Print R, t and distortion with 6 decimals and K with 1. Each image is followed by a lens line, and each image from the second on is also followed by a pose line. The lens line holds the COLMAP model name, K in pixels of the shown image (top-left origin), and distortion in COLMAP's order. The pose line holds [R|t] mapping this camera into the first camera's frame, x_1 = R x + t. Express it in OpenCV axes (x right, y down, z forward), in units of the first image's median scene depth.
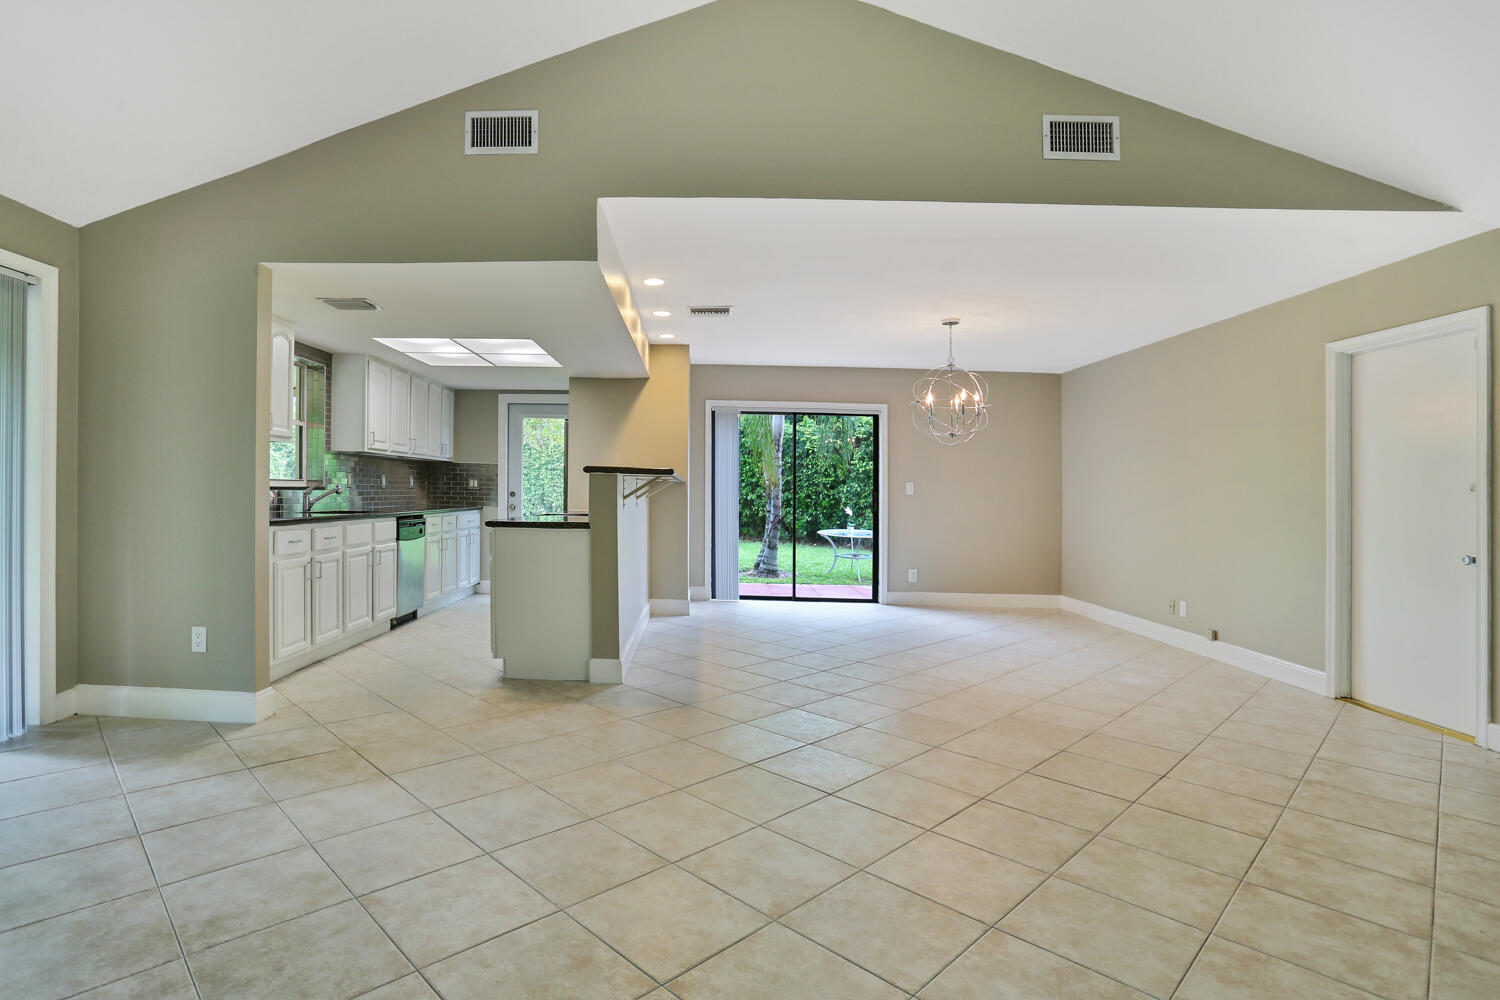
lens RADIAL K [[778.8, 0, 669.1], [0, 778.8, 487.2], [0, 0, 1]] dist [-0.056763, 0.006804]
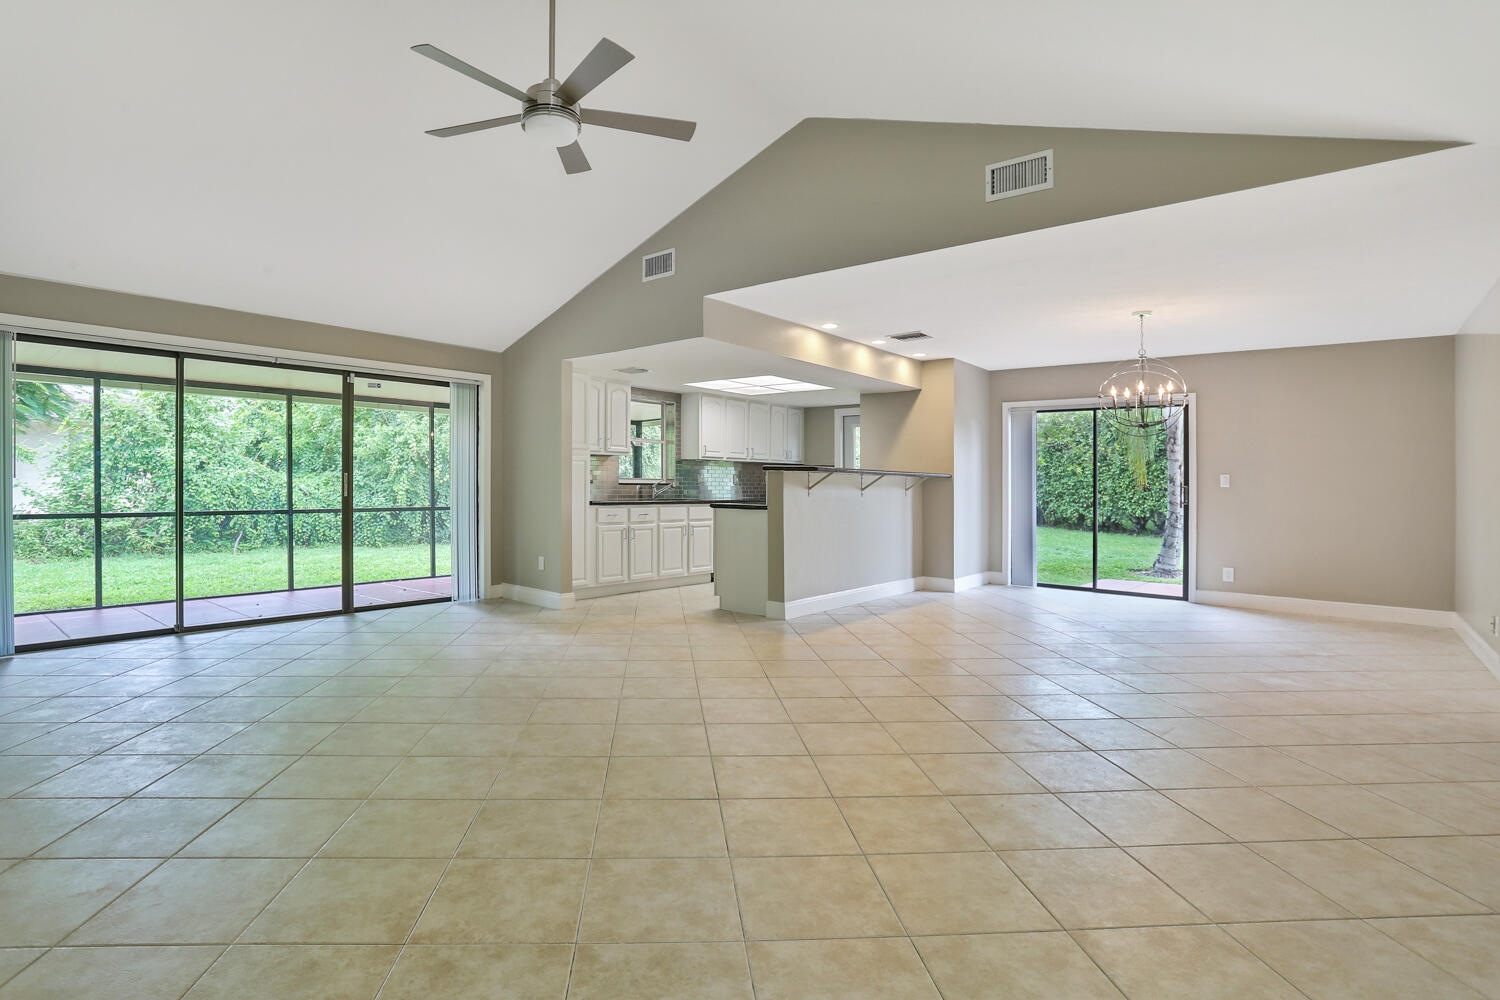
lens RADIAL K [[744.8, 0, 685.6], [0, 744.8, 486.8], [0, 0, 1]] dist [-0.041232, 0.011904]
pose [[0.778571, -0.007014, -0.627517, 0.500932], [0.005239, 0.999975, -0.004677, 0.013302], [0.627534, 0.000354, 0.778589, -0.123334]]
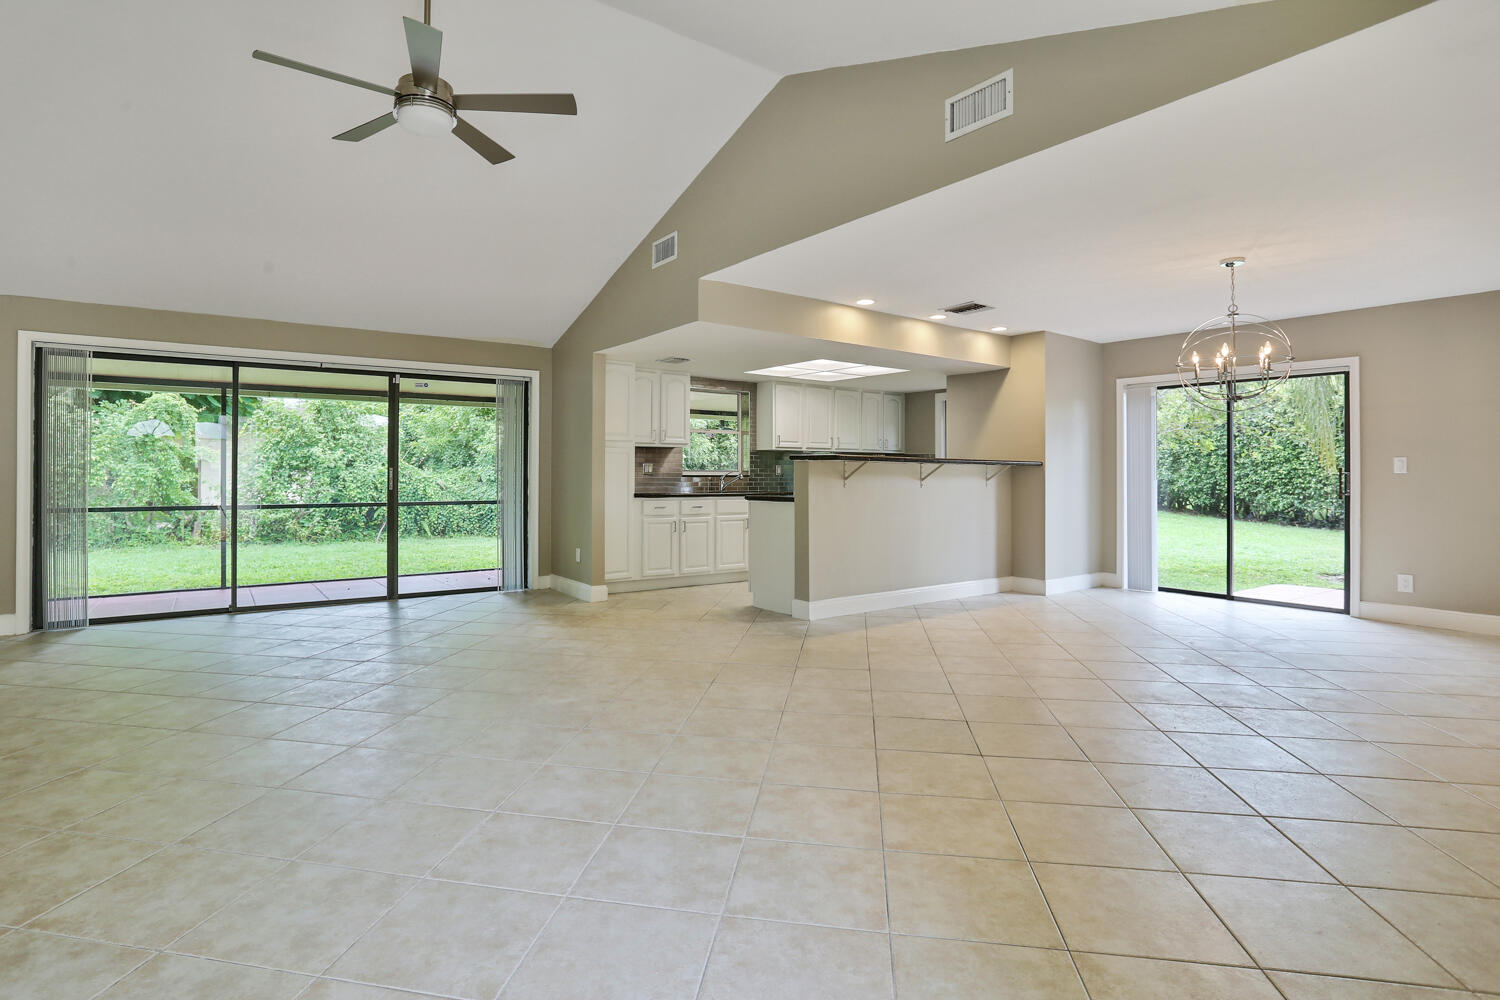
lens RADIAL K [[744.8, 0, 698.2], [0, 744.8, 482.0], [0, 0, 1]] dist [-0.041232, 0.011904]
pose [[0.609338, -0.009961, -0.792848, 0.632507], [0.011645, 0.999926, -0.003613, 0.016652], [0.792825, -0.007031, 0.609409, 0.070920]]
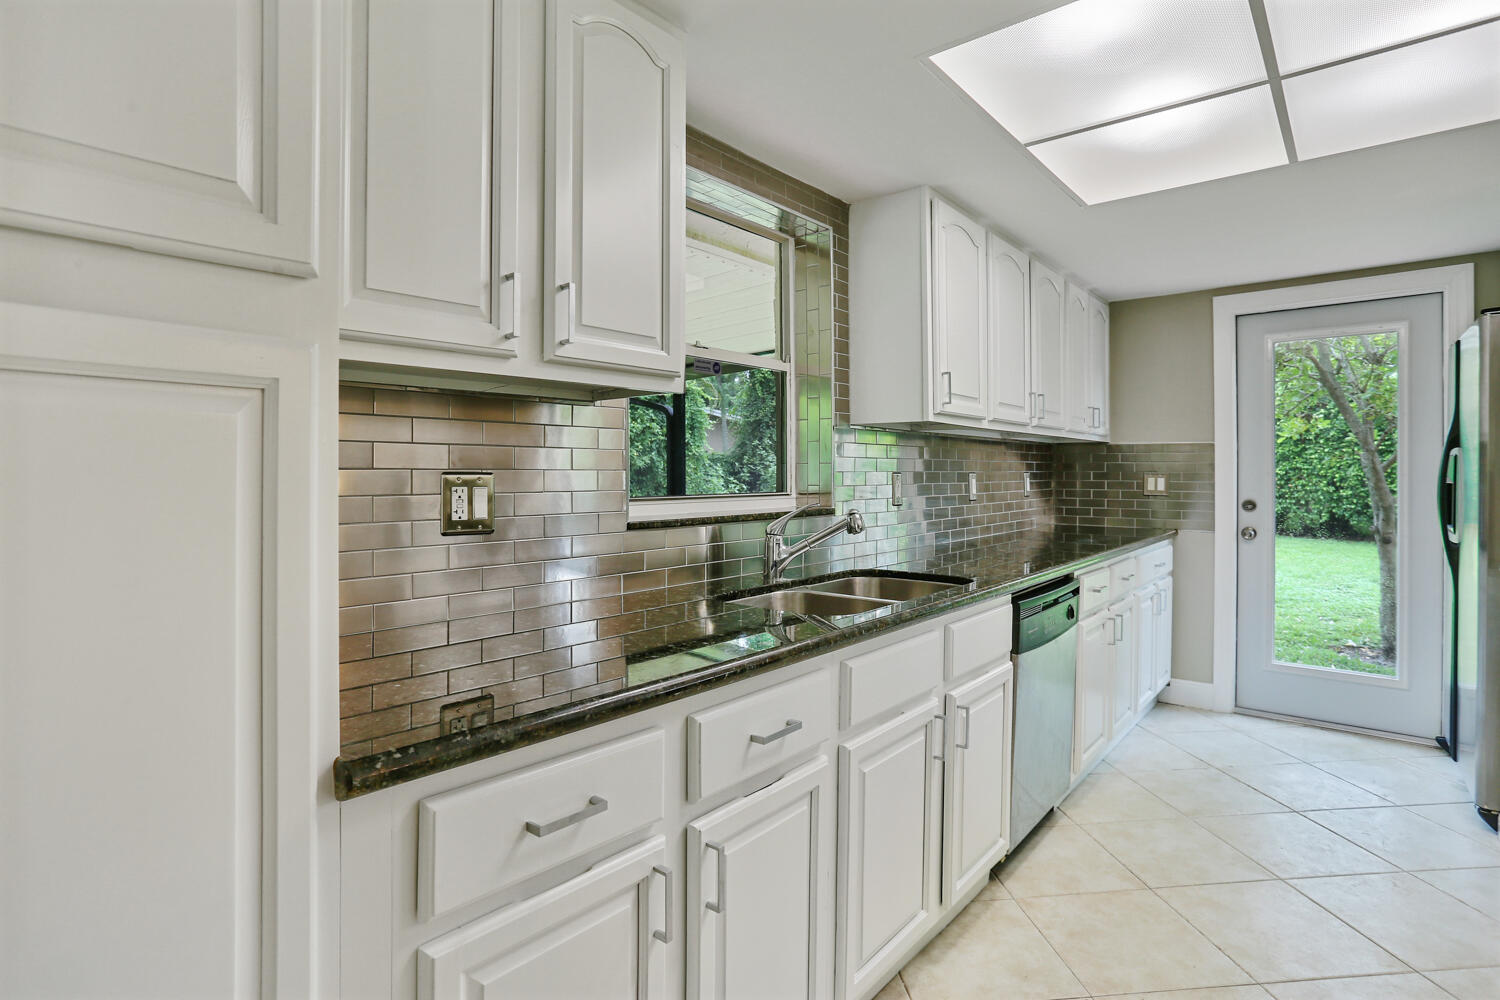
lens RADIAL K [[744.8, 0, 759.8], [0, 744.8, 475.9], [0, 0, 1]] dist [-0.041232, 0.011904]
pose [[0.802246, -0.014505, -0.596818, -0.245246], [0.016022, 0.999868, -0.002764, -0.018271], [0.596779, -0.007345, 0.802372, 0.668488]]
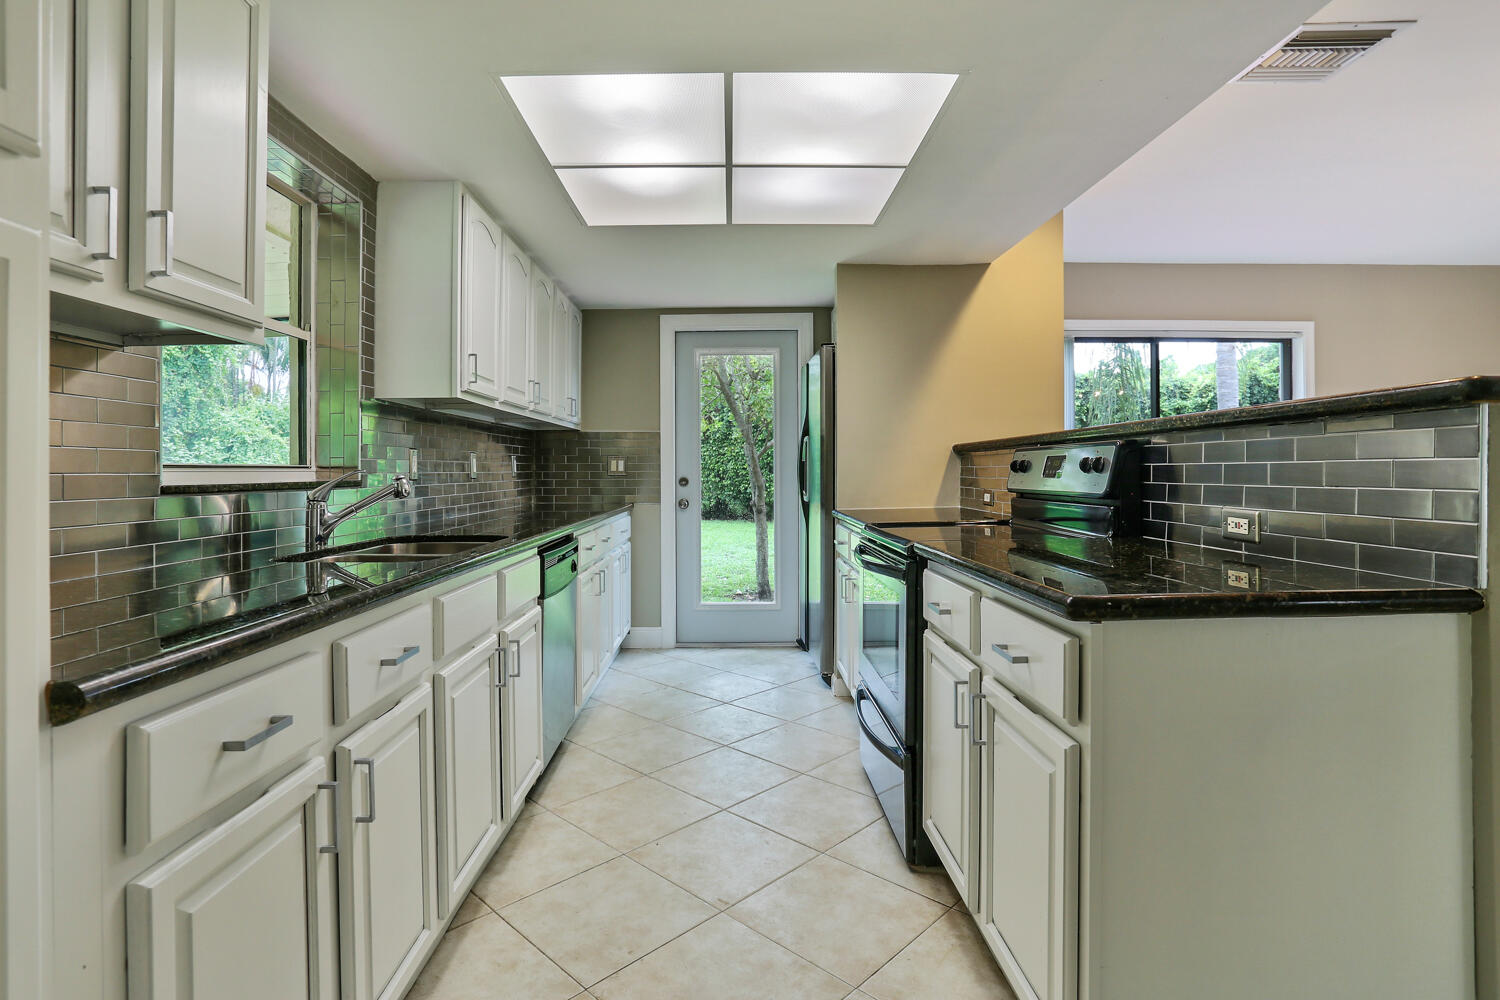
lens RADIAL K [[744.8, 0, 731.9], [0, 744.8, 465.9], [0, 0, 1]] dist [-0.041232, 0.011904]
pose [[0.998012, -0.027687, 0.056617, -0.277187], [0.027815, 0.999612, -0.001464, -0.002256], [-0.056555, 0.003036, 0.998395, 0.604248]]
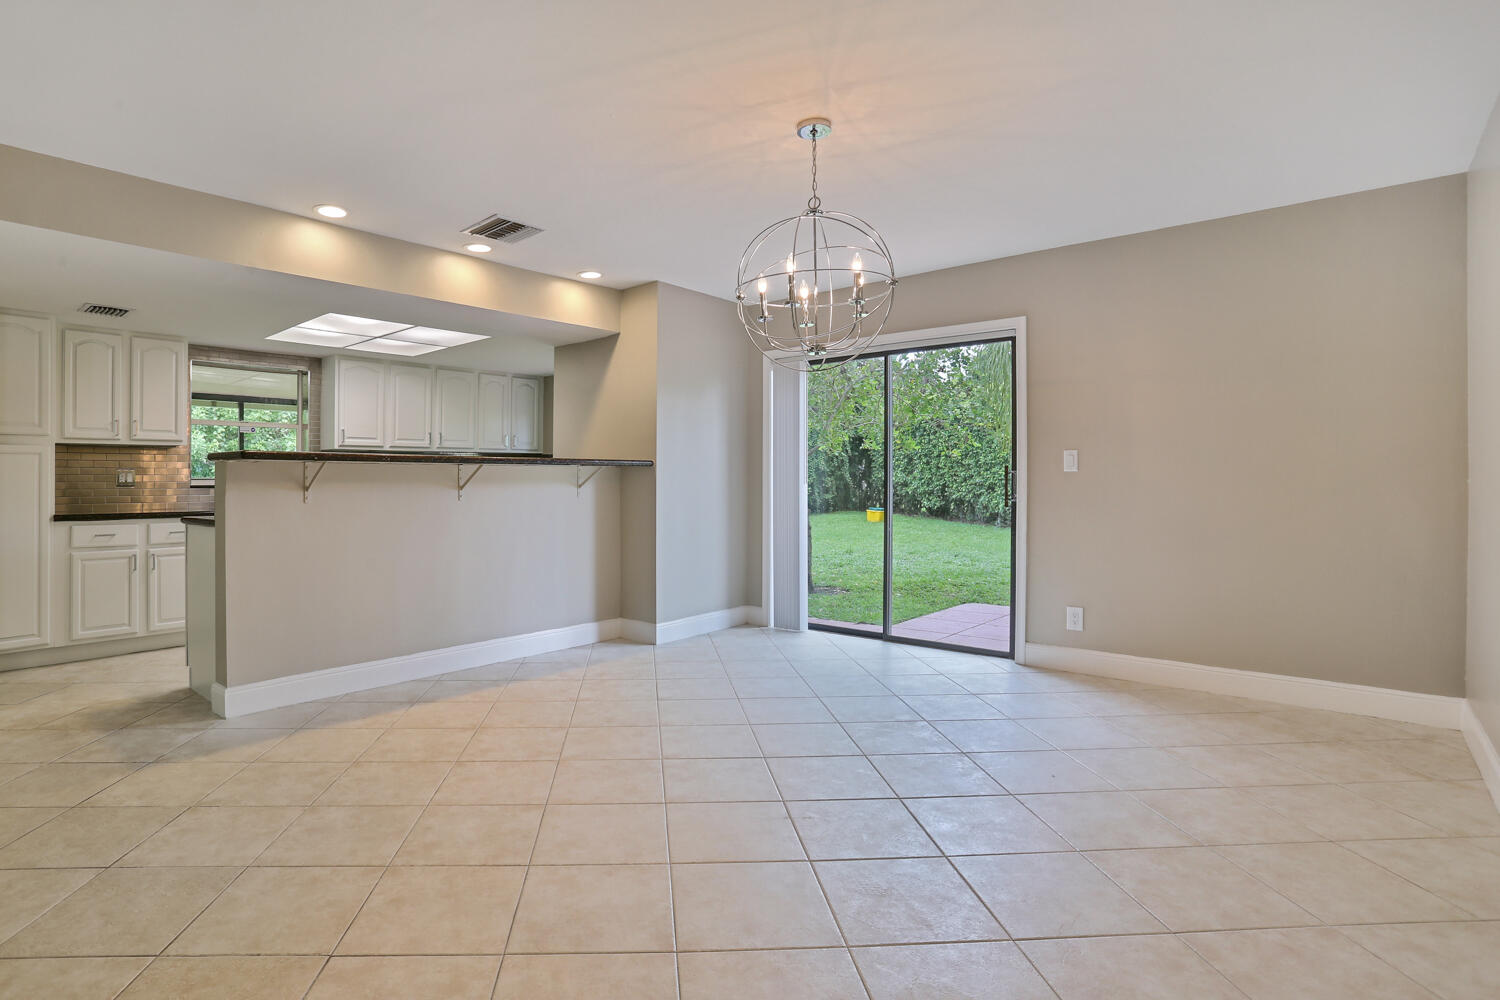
lens RADIAL K [[744.8, 0, 639.6], [0, 744.8, 491.9], [0, 0, 1]] dist [-0.041232, 0.011904]
pose [[0.753044, -0.017663, -0.657733, 0.592891], [0.026646, 0.999638, 0.003663, 0.019025], [0.657430, -0.020284, 0.753242, 0.554648]]
